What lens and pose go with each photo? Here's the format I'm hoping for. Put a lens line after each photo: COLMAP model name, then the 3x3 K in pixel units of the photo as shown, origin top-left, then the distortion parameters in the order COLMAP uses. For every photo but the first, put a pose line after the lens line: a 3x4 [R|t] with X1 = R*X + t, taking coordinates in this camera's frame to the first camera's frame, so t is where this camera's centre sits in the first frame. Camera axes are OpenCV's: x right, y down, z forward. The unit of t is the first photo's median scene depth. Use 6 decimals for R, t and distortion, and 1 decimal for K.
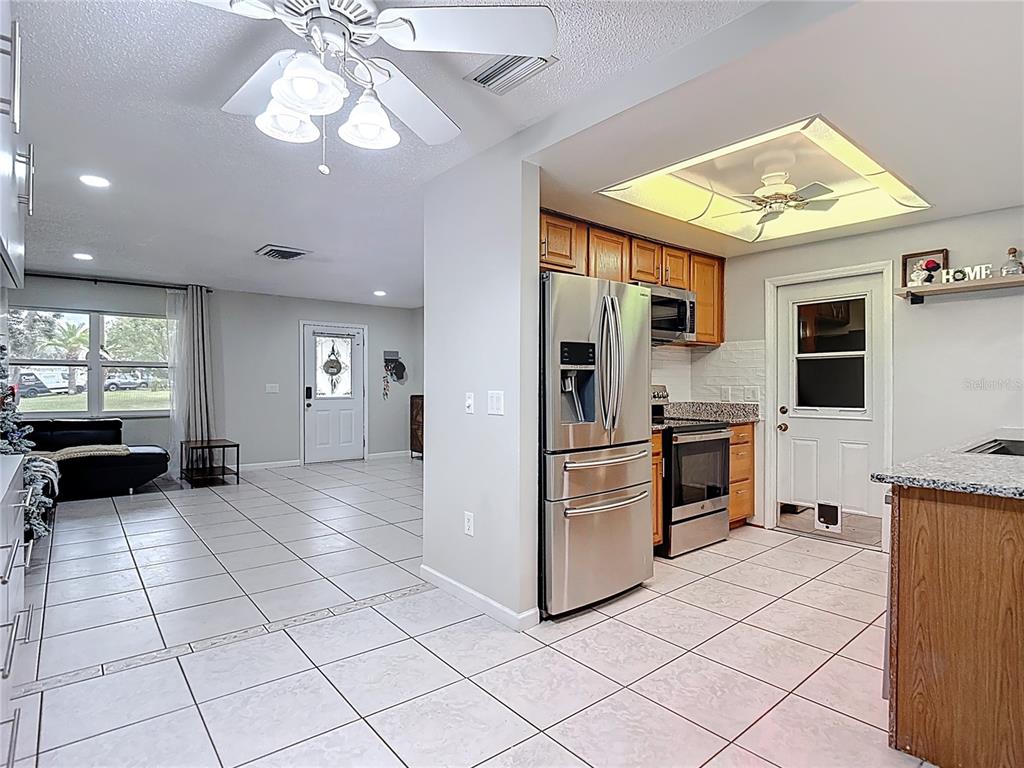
lens RADIAL K [[544.5, 0, 505.8], [0, 544.5, 386.2], [0, 0, 1]] dist [0.002439, -0.025775]
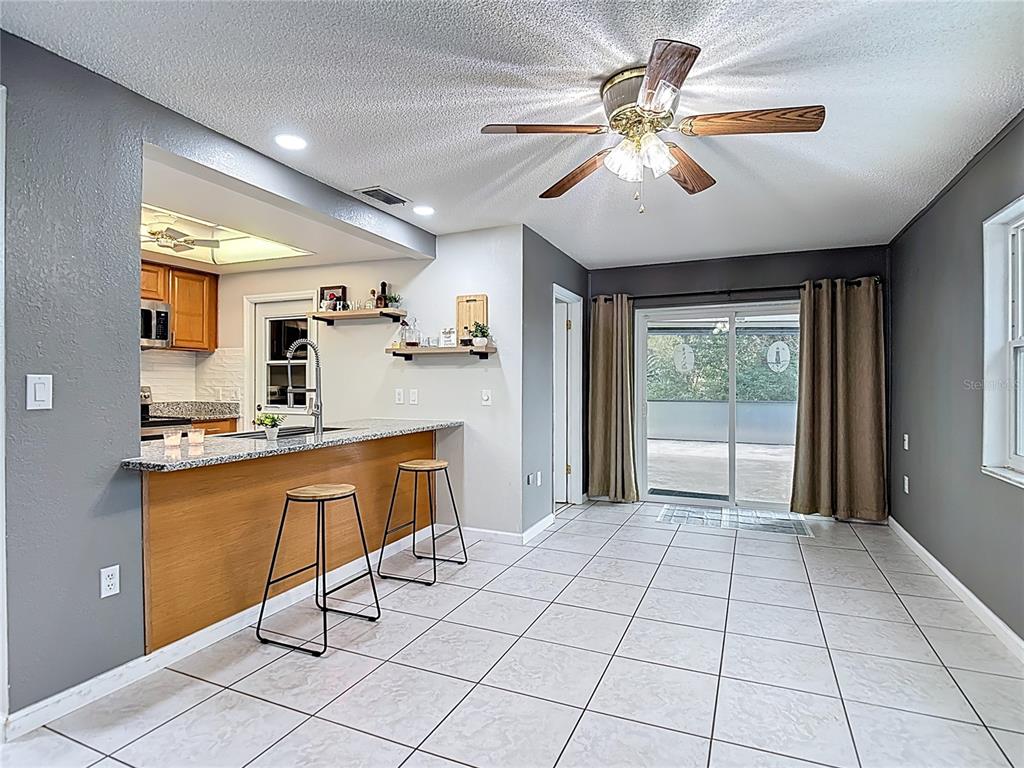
lens RADIAL K [[544.5, 0, 505.8], [0, 544.5, 386.2], [0, 0, 1]] dist [0.002439, -0.025775]
pose [[0.888481, 0.008081, 0.458842, 0.446937], [-0.007225, 0.999967, -0.003621, -0.002743], [-0.458856, -0.000098, 0.888510, -0.307977]]
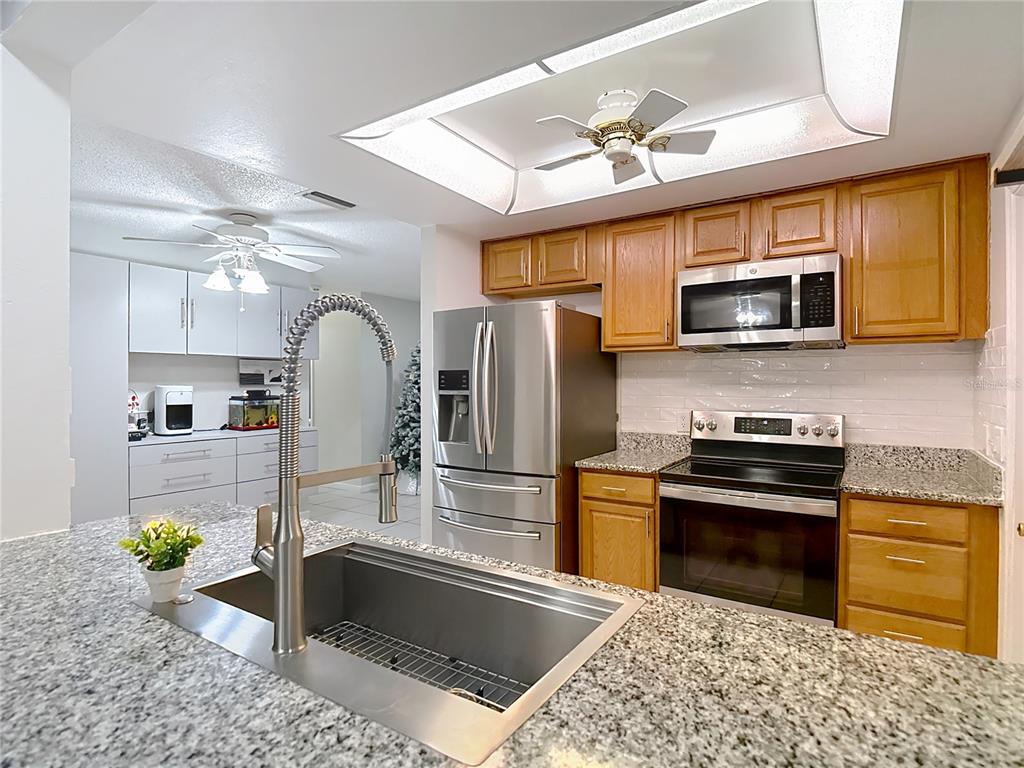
lens RADIAL K [[544.5, 0, 505.8], [0, 544.5, 386.2], [0, 0, 1]] dist [0.002439, -0.025775]
pose [[0.298599, 0.007542, -0.954349, 0.780128], [-0.006197, 0.999963, 0.005963, -0.035030], [0.954359, 0.004133, 0.298634, 0.494562]]
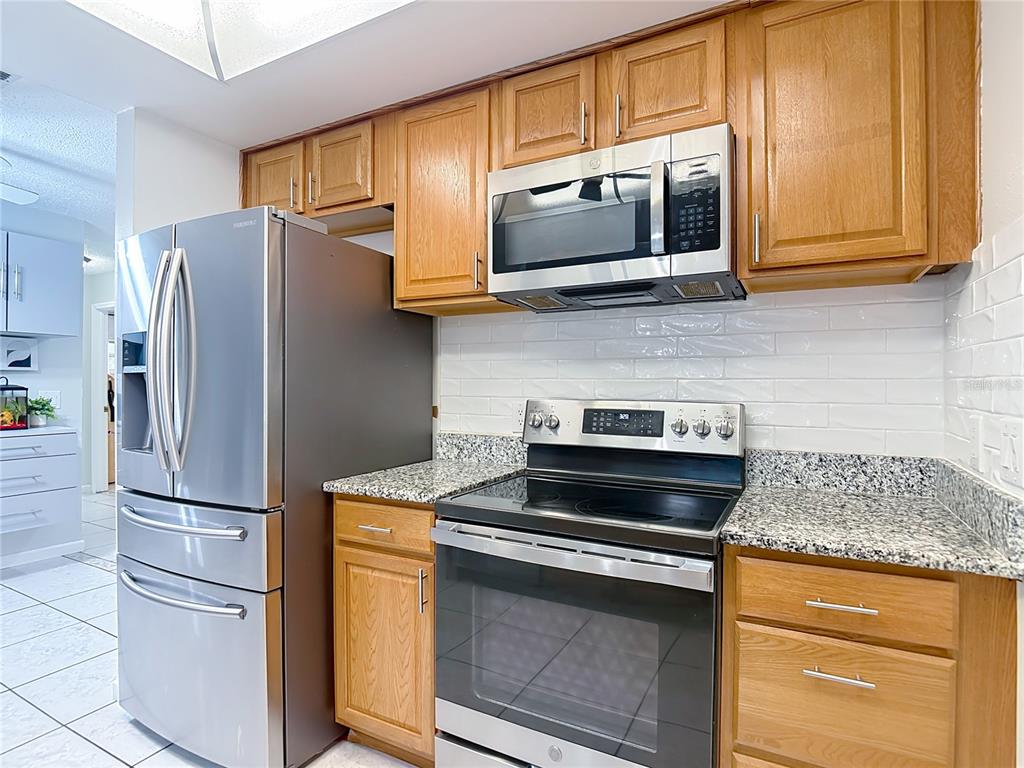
lens RADIAL K [[543.0, 0, 512.0], [0, 543.0, 381.7], [0, 0, 1]] dist [0.016443, -0.031634]
pose [[0.388811, -0.003188, -0.921312, 0.596579], [-0.008592, 0.999938, -0.007086, -0.012263], [0.921278, 0.010671, 0.388759, 0.746716]]
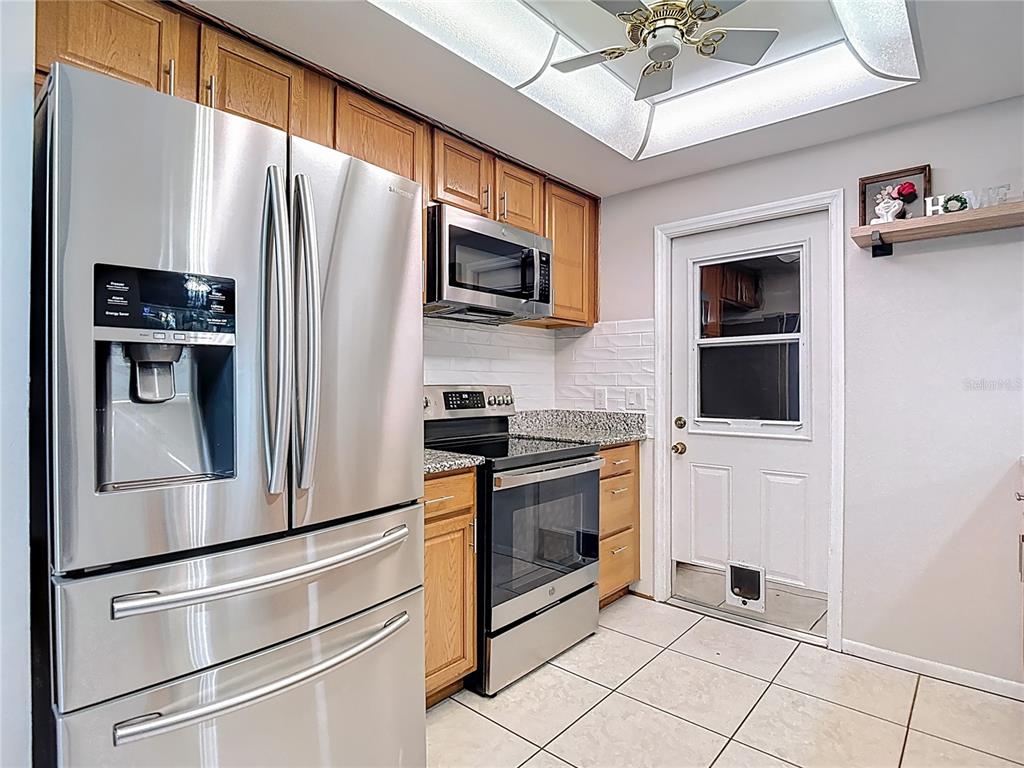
lens RADIAL K [[543.0, 0, 512.0], [0, 543.0, 381.7], [0, 0, 1]] dist [0.016443, -0.031634]
pose [[0.985582, 0.002930, 0.169174, 0.194364], [-0.001668, 0.999970, -0.007598, -0.001046], [-0.169191, 0.007206, 0.985557, 0.377999]]
